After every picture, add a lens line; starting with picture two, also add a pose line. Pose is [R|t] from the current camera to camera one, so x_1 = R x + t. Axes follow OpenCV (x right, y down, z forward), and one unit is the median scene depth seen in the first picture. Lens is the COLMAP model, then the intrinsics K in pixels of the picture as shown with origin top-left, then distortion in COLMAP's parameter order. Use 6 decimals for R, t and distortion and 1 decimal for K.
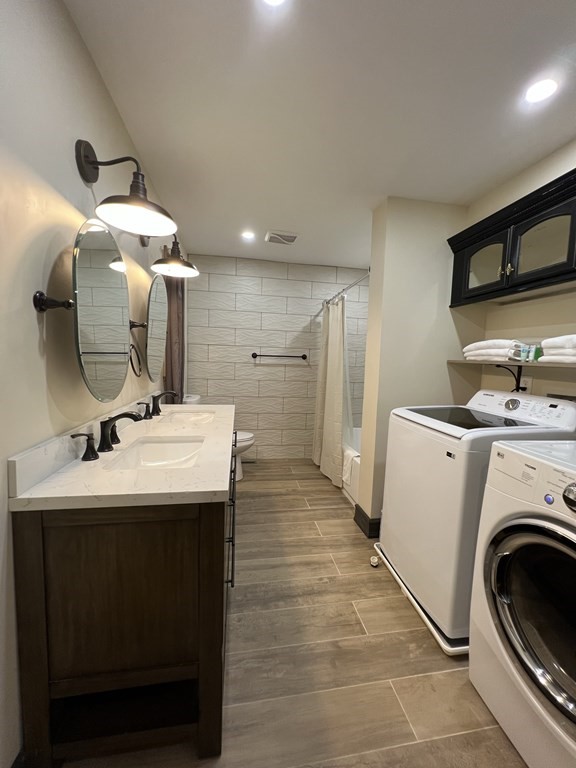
lens RADIAL K [[306.4, 0, 288.1], [0, 306.4, 384.2], [0, 0, 1]] dist [-0.002280, -0.000188]
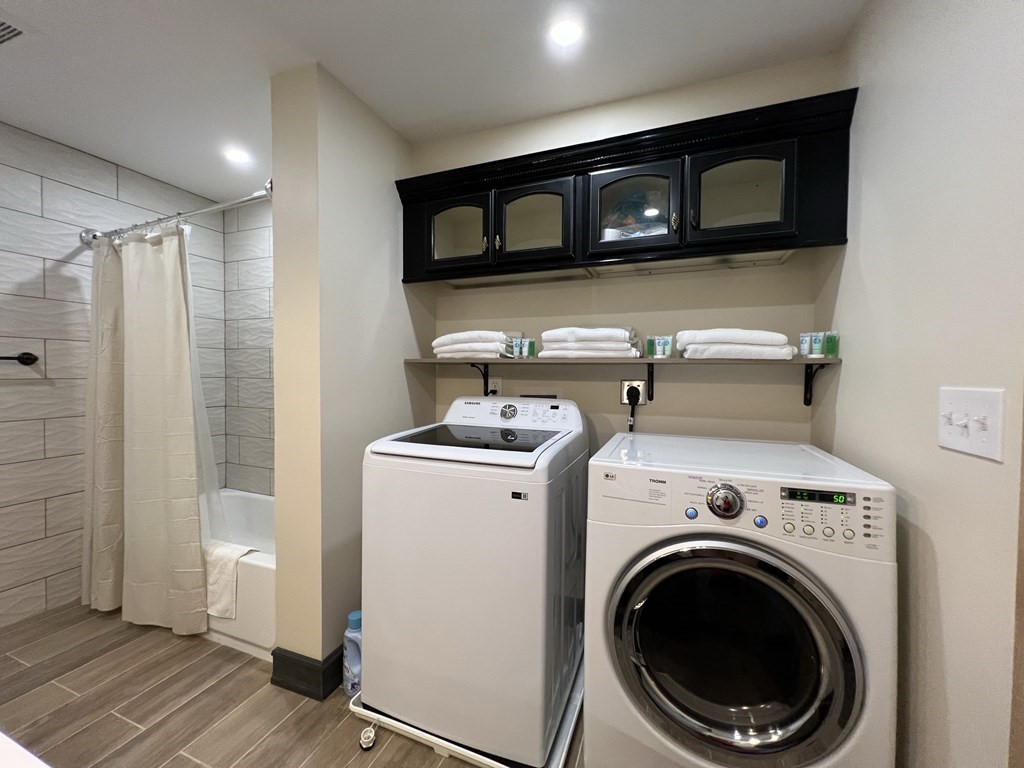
lens RADIAL K [[408.6, 0, 512.6], [0, 408.6, 382.8], [0, 0, 1]] dist [-0.002280, -0.000188]
pose [[0.511181, -0.053195, 0.857825, -0.153151], [0.086877, 0.996169, 0.010004, -0.016044], [-0.855071, 0.069412, 0.513844, 0.364646]]
